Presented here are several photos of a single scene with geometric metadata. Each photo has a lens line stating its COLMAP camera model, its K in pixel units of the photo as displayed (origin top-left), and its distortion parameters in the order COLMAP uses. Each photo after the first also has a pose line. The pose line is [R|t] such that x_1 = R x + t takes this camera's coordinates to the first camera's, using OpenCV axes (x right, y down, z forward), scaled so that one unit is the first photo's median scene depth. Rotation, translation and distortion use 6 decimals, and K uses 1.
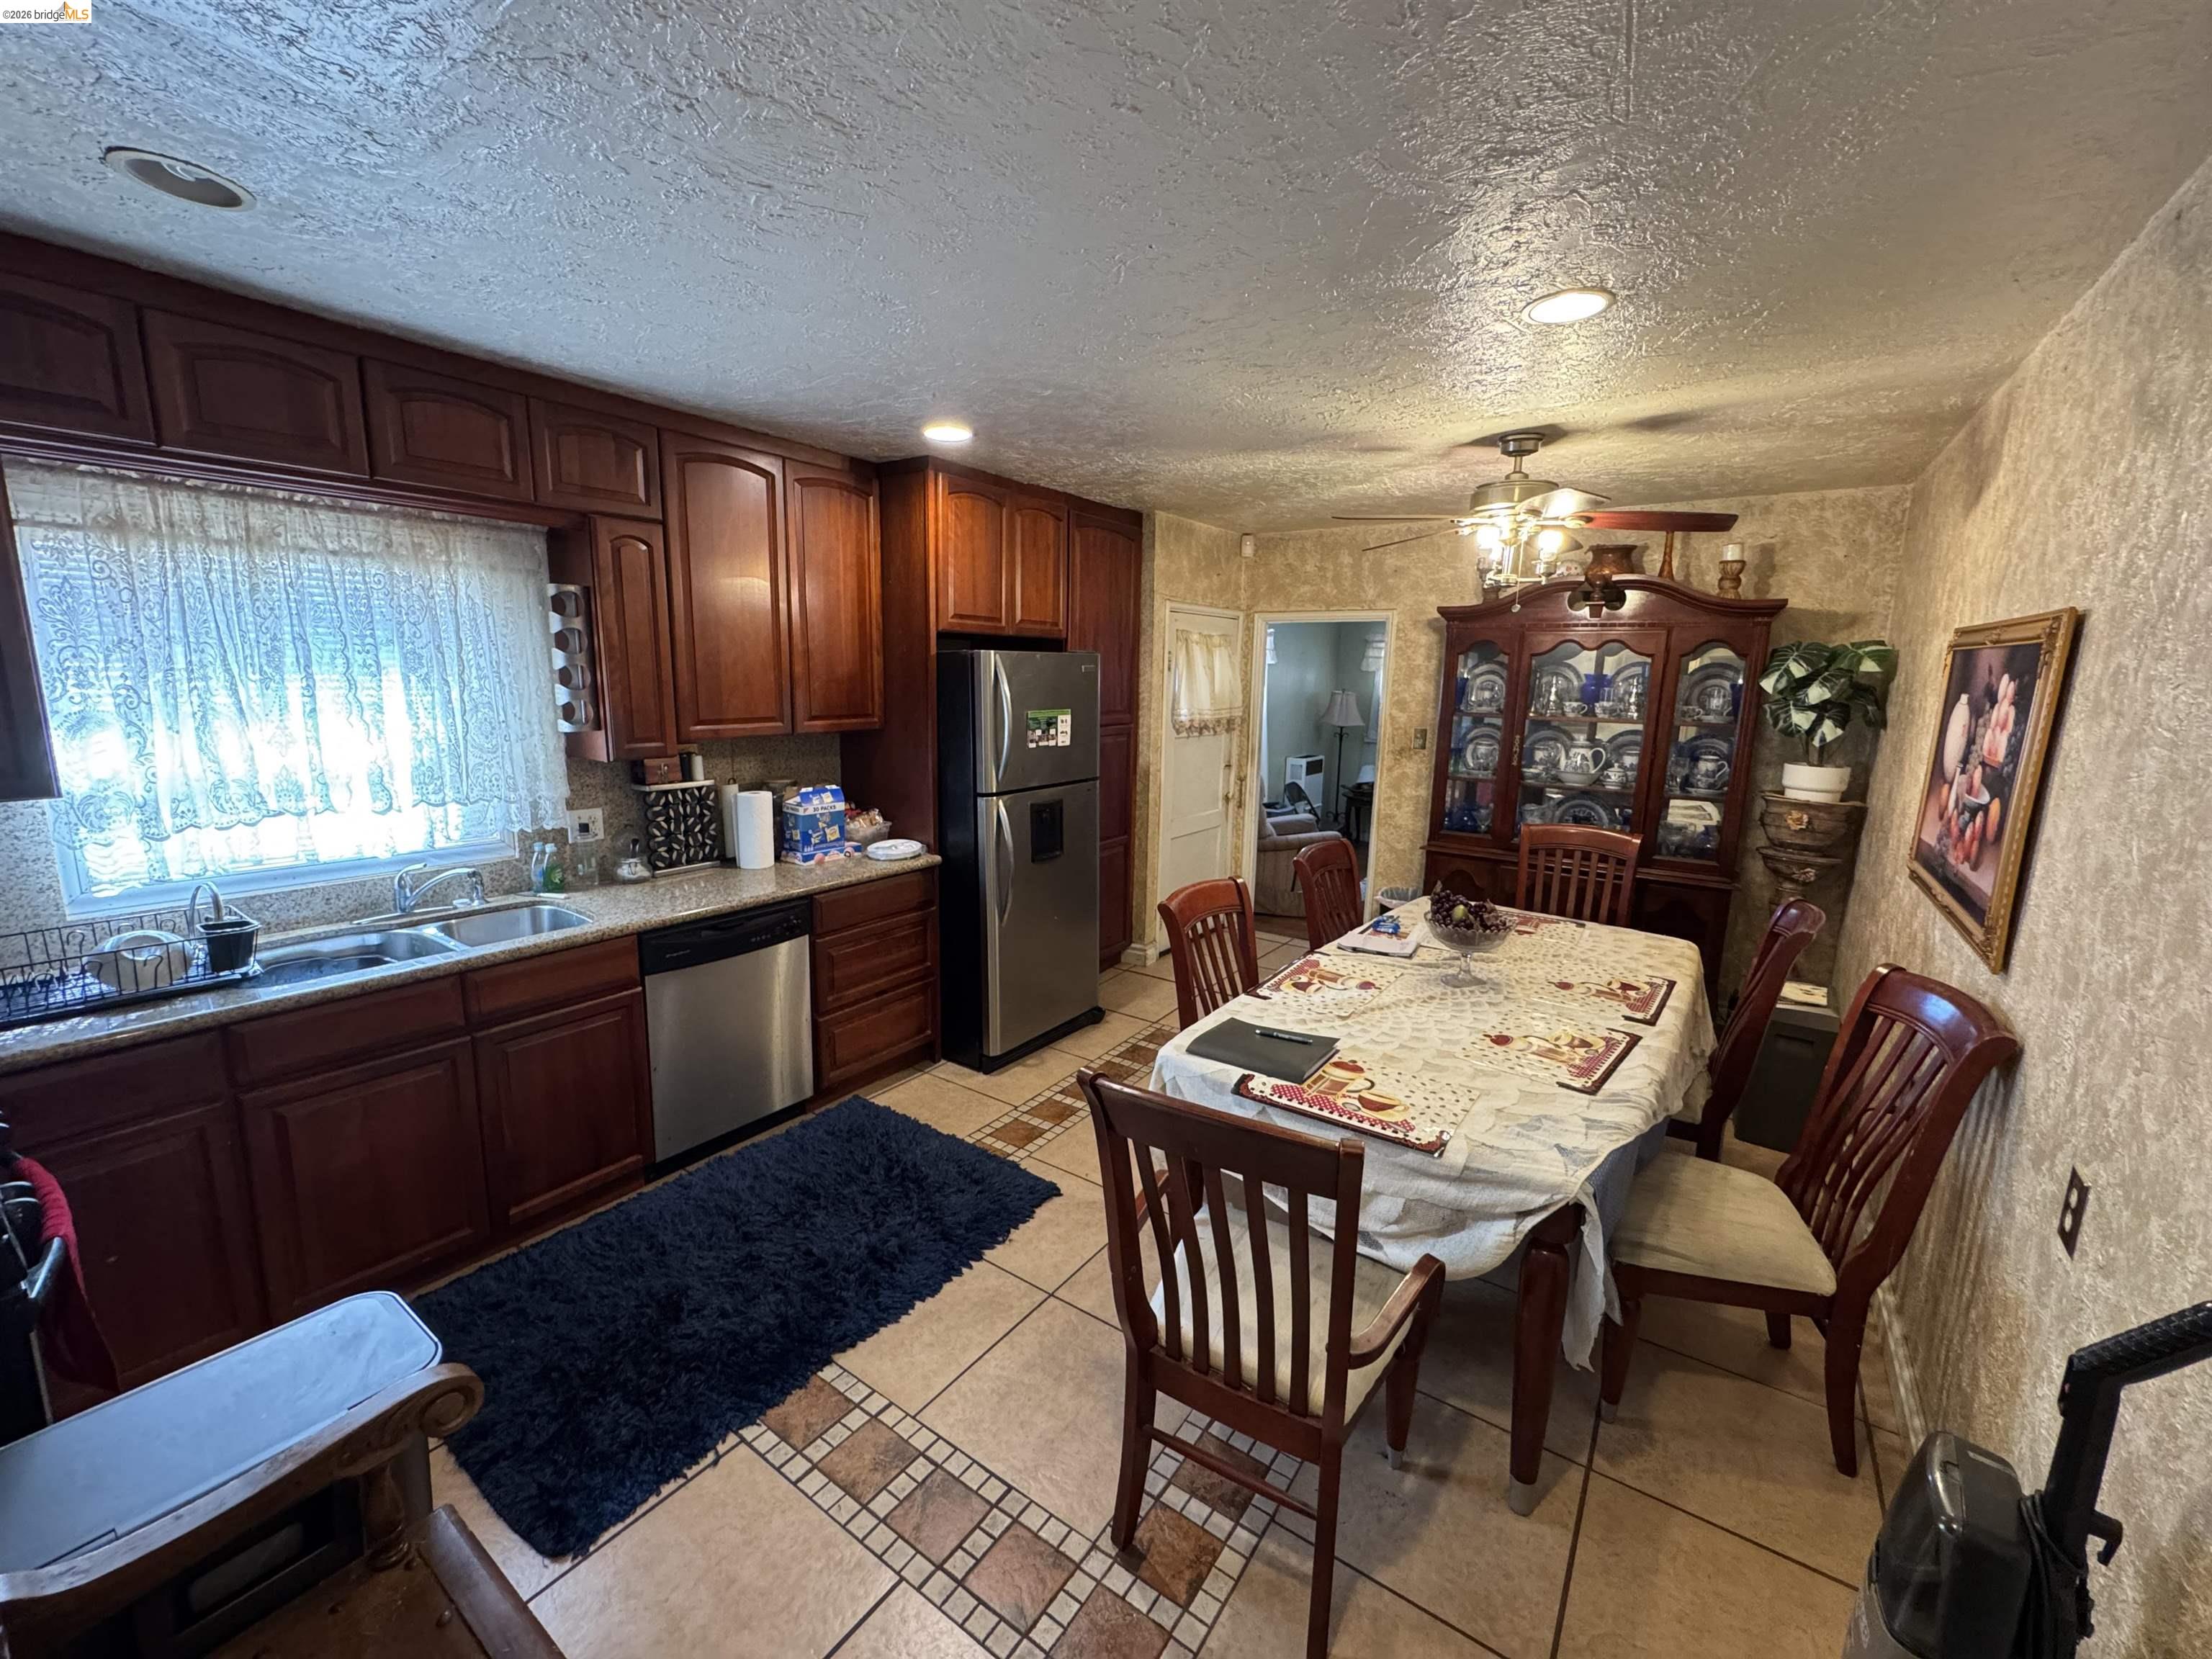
lens RADIAL K [[886.0, 0, 1105.7], [0, 886.0, 831.4], [0, 0, 1]] dist [-0.004220, 0.001019]
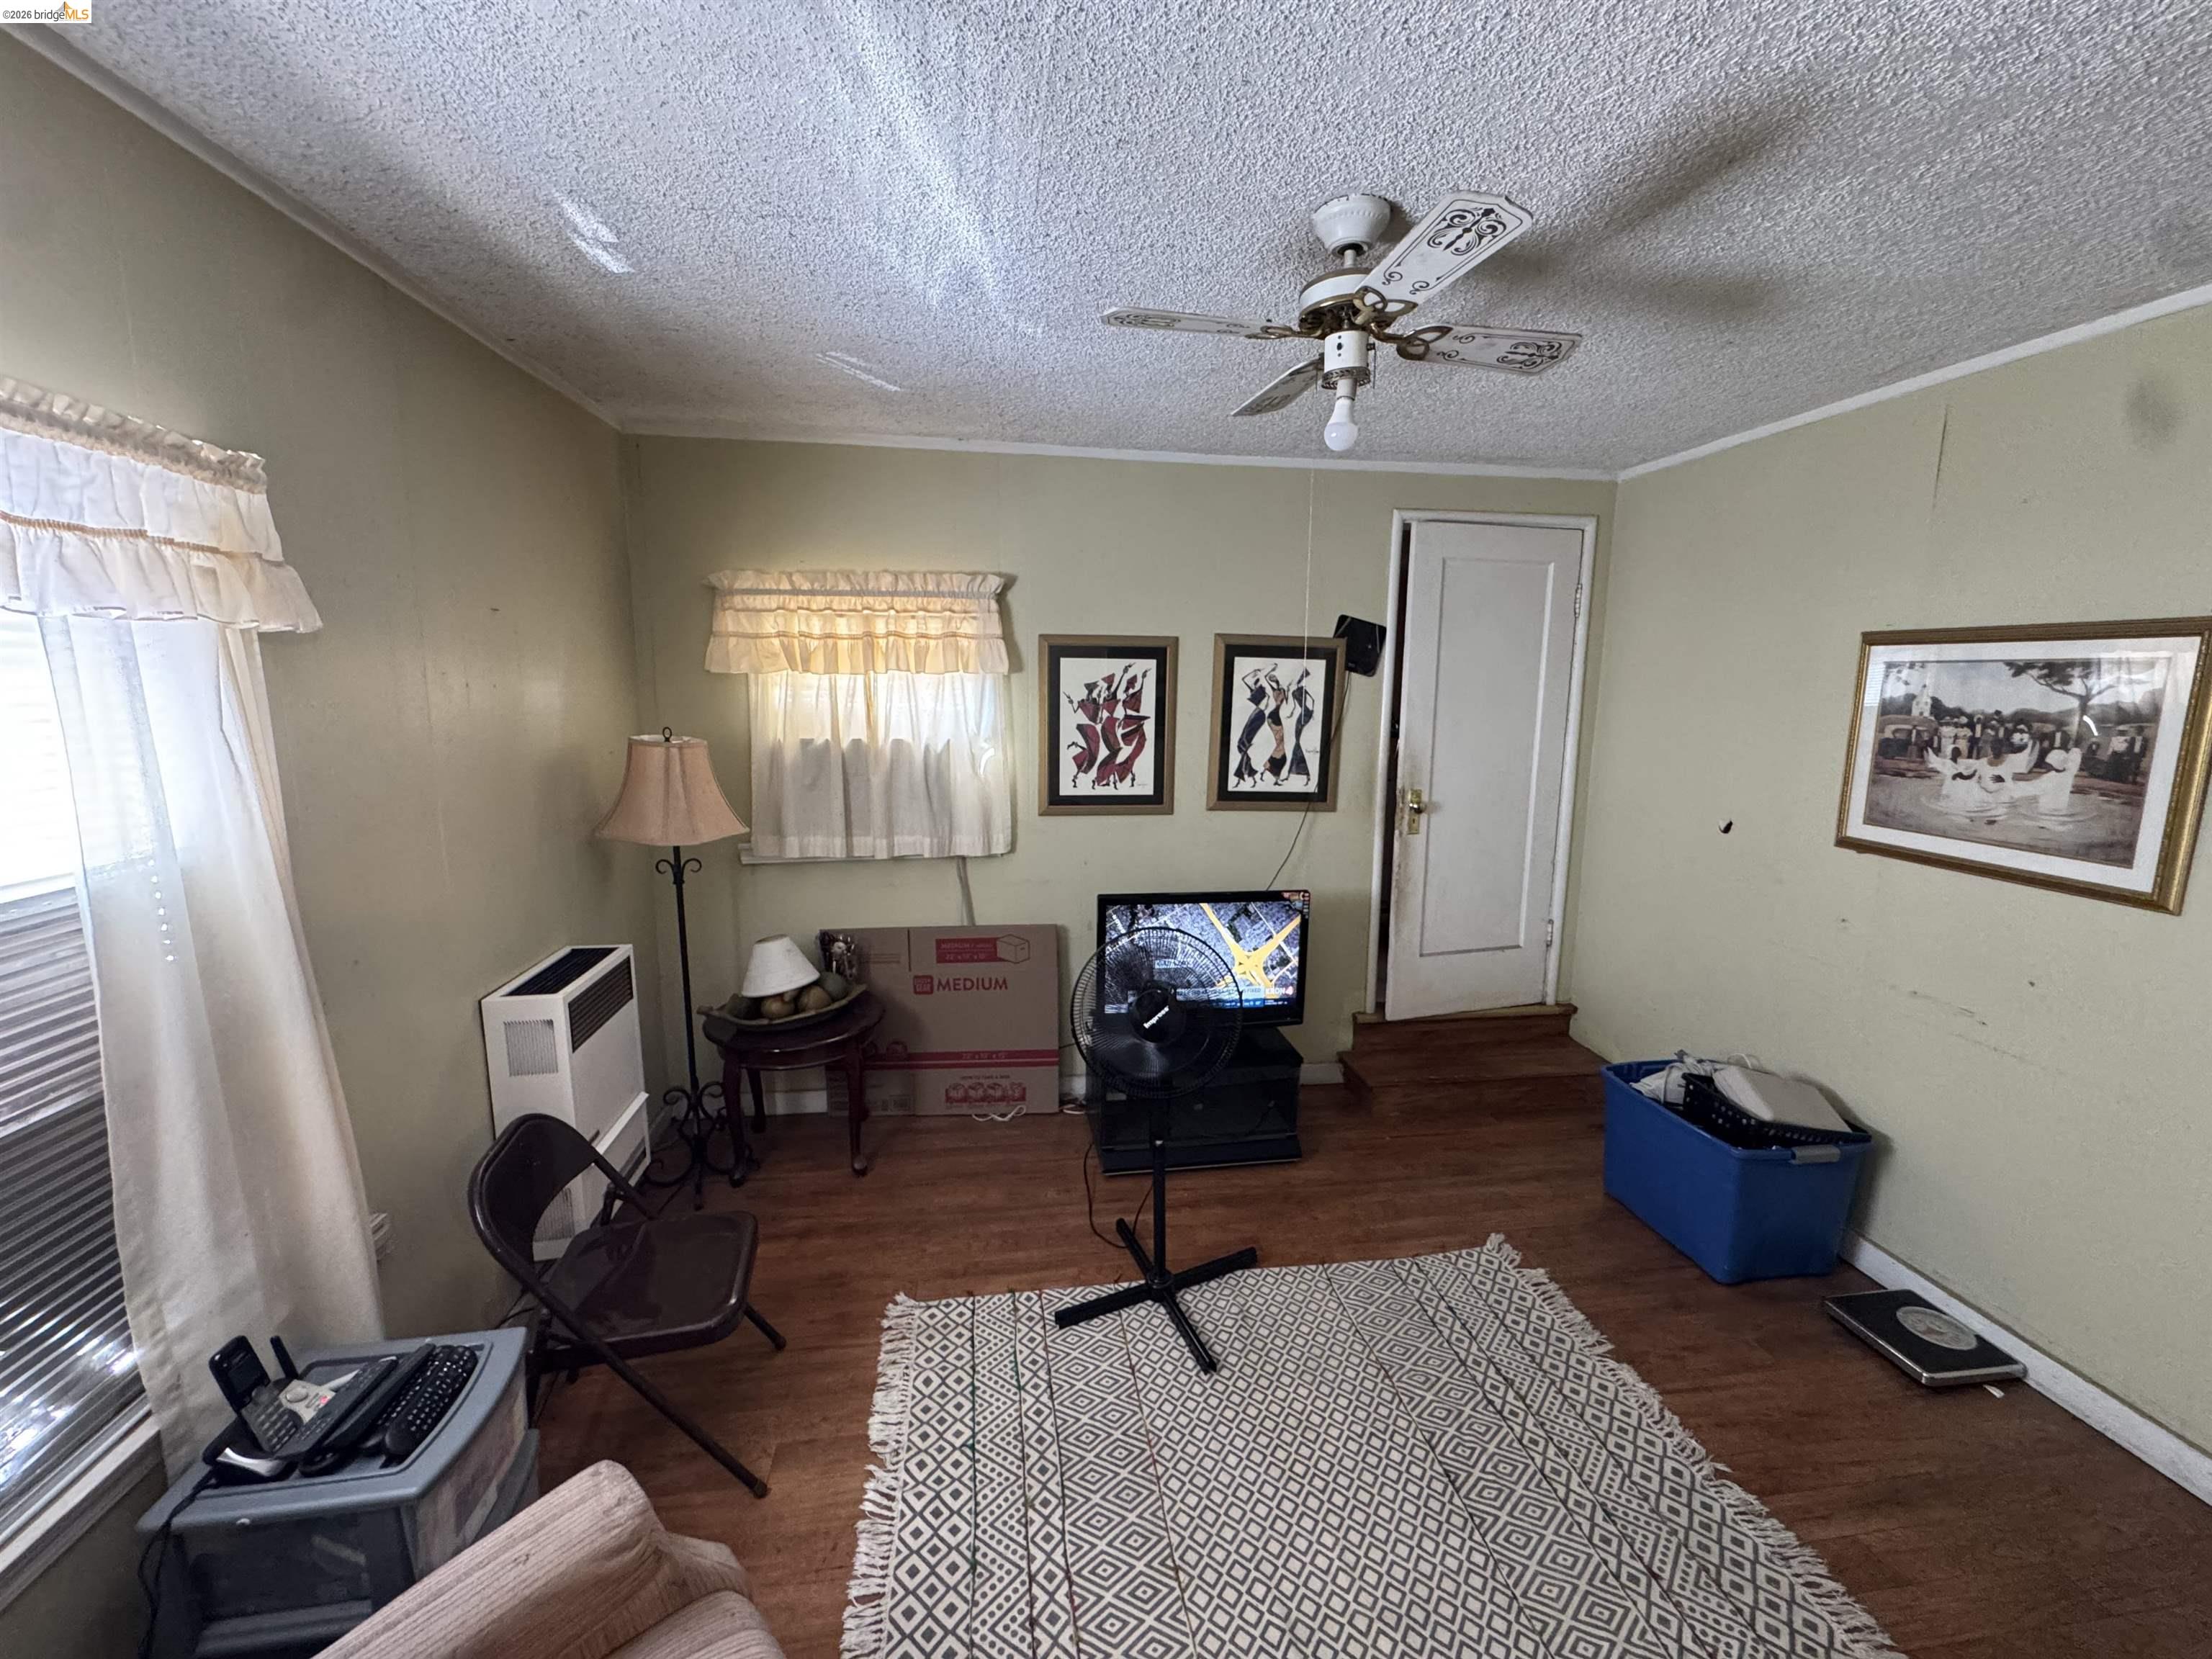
lens RADIAL K [[886.0, 0, 1109.7], [0, 886.0, 824.8], [0, 0, 1]] dist [-0.004220, 0.001019]
pose [[0.729727, -0.120426, 0.673050, 0.349644], [0.128341, 0.990995, 0.038166, -0.249576], [-0.671586, 0.058529, 0.738611, 1.382664]]
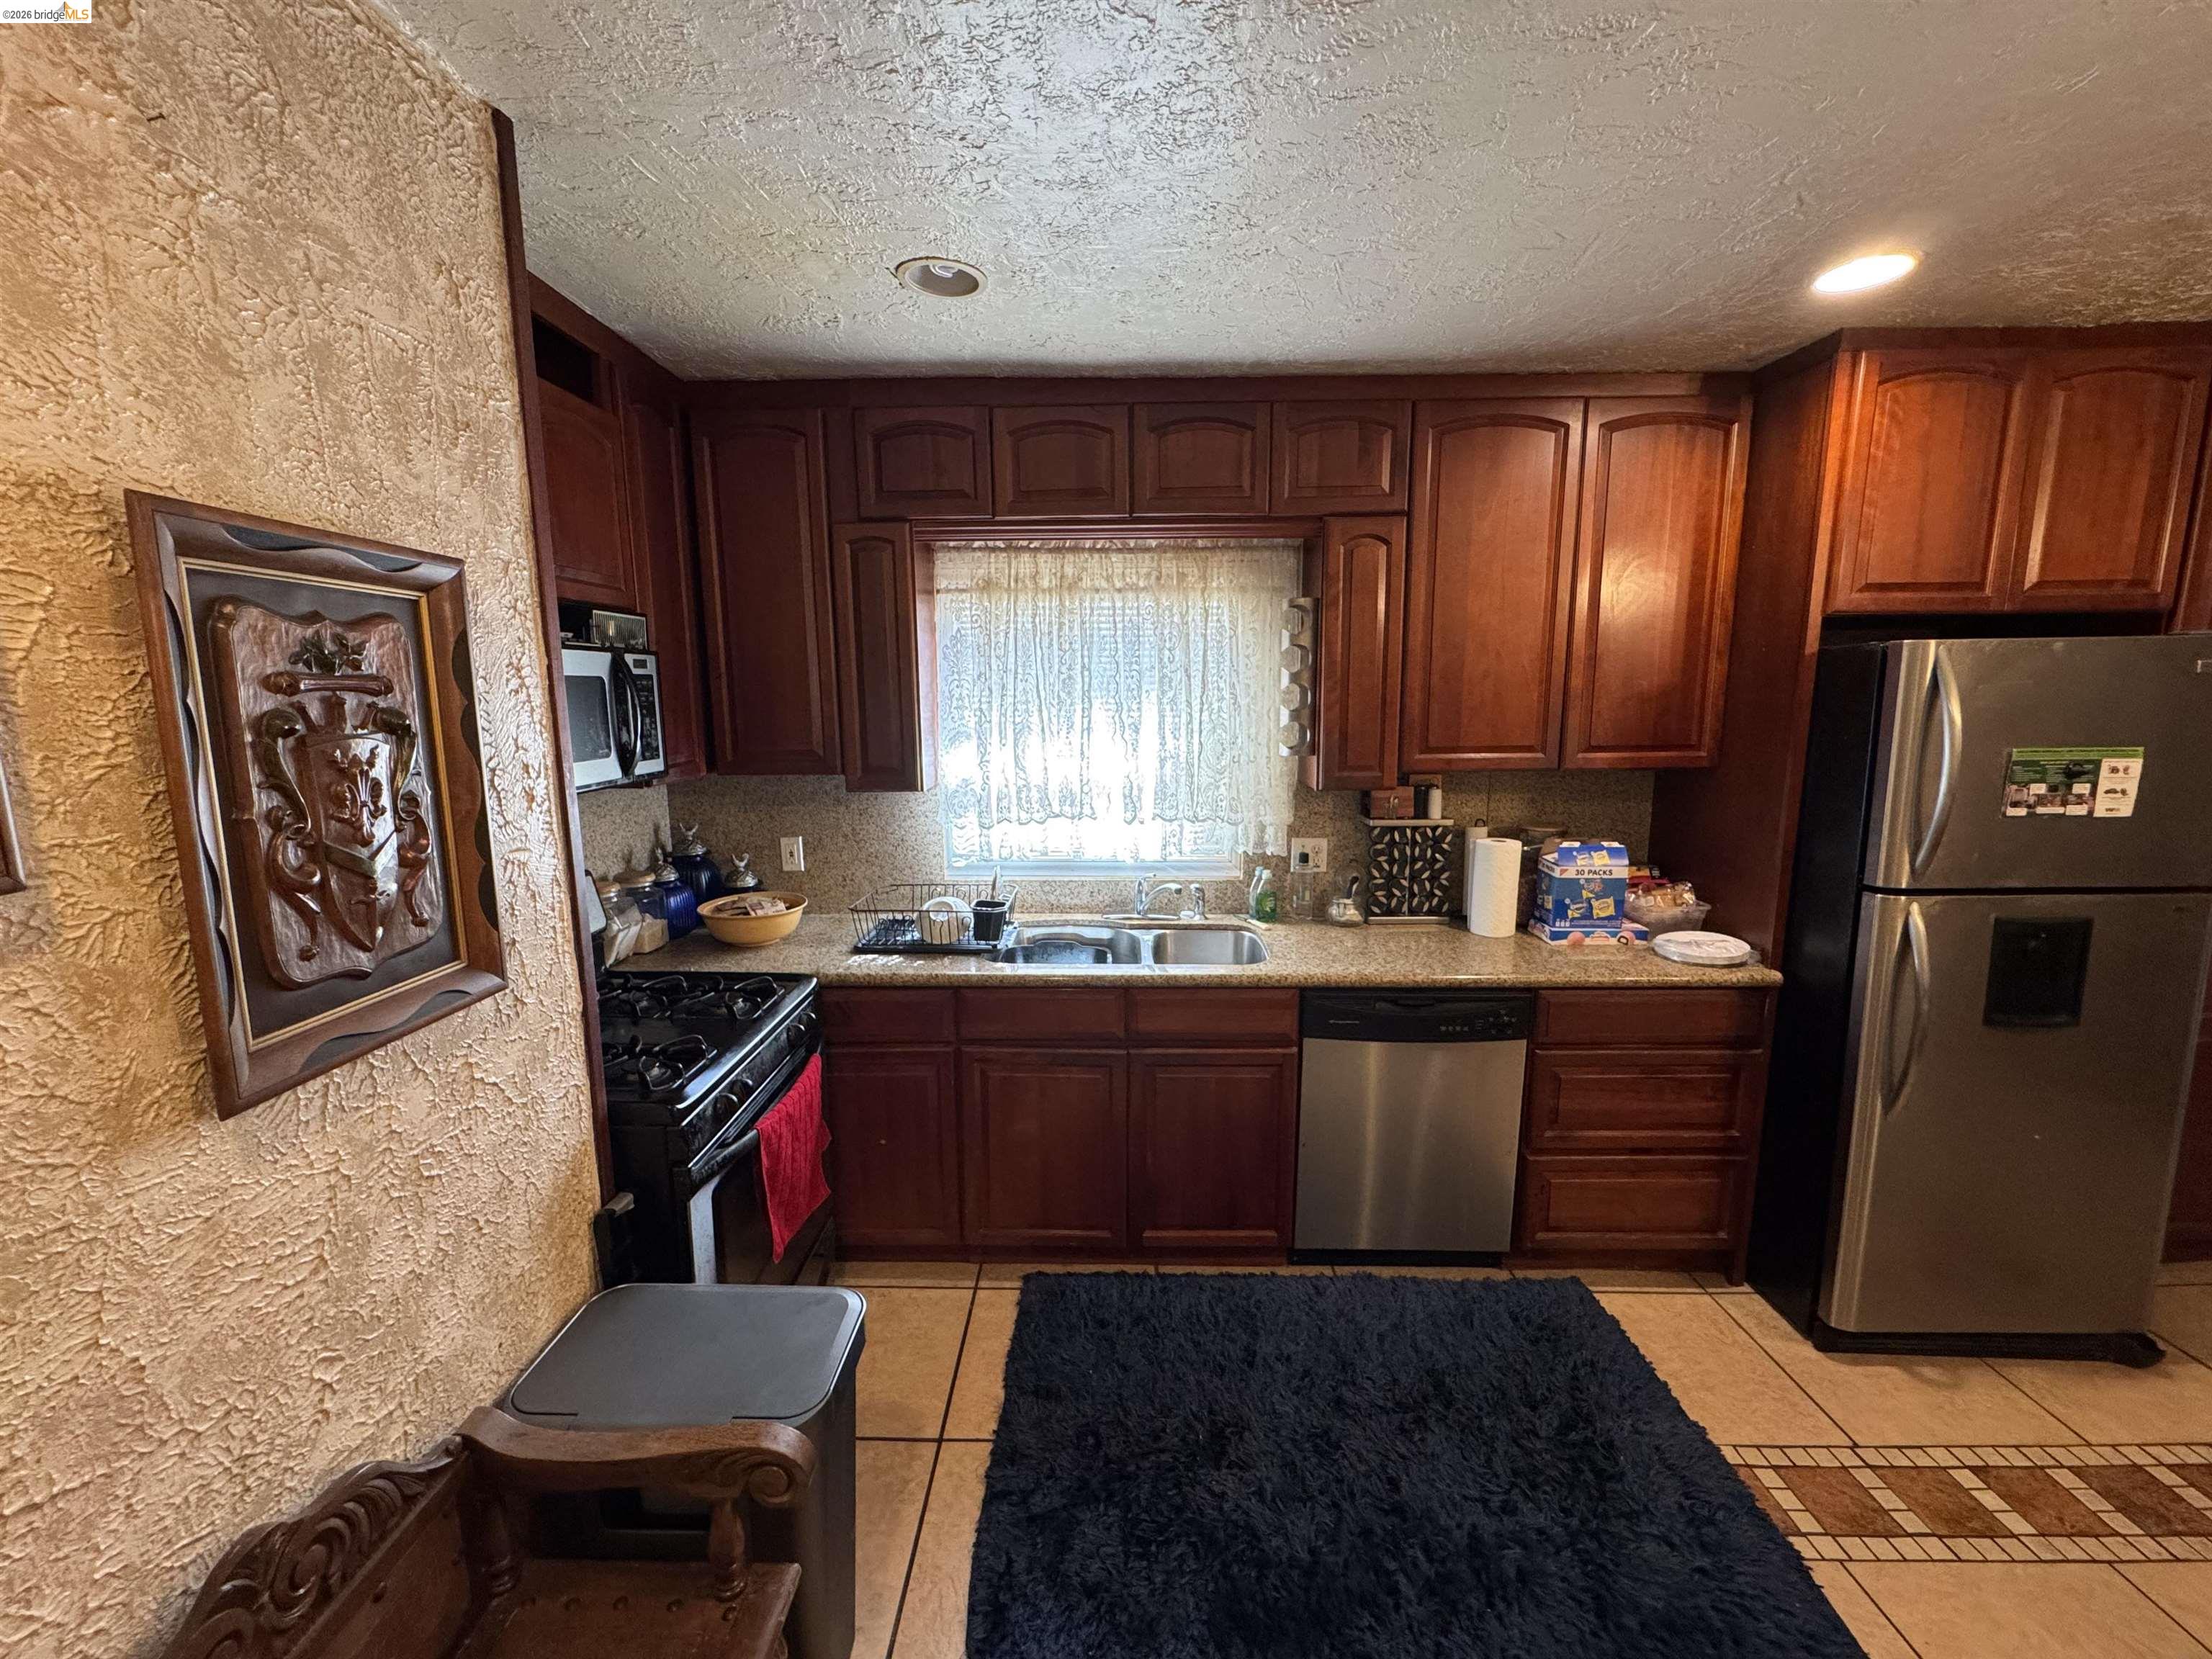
lens RADIAL K [[886.0, 0, 1106.1], [0, 886.0, 827.3], [0, 0, 1]] dist [-0.004220, 0.001019]
pose [[0.558834, 0.105913, -0.822488, 0.054622], [-0.127850, 0.990956, 0.040740, -0.042424], [0.819365, 0.082388, 0.567321, 0.263282]]
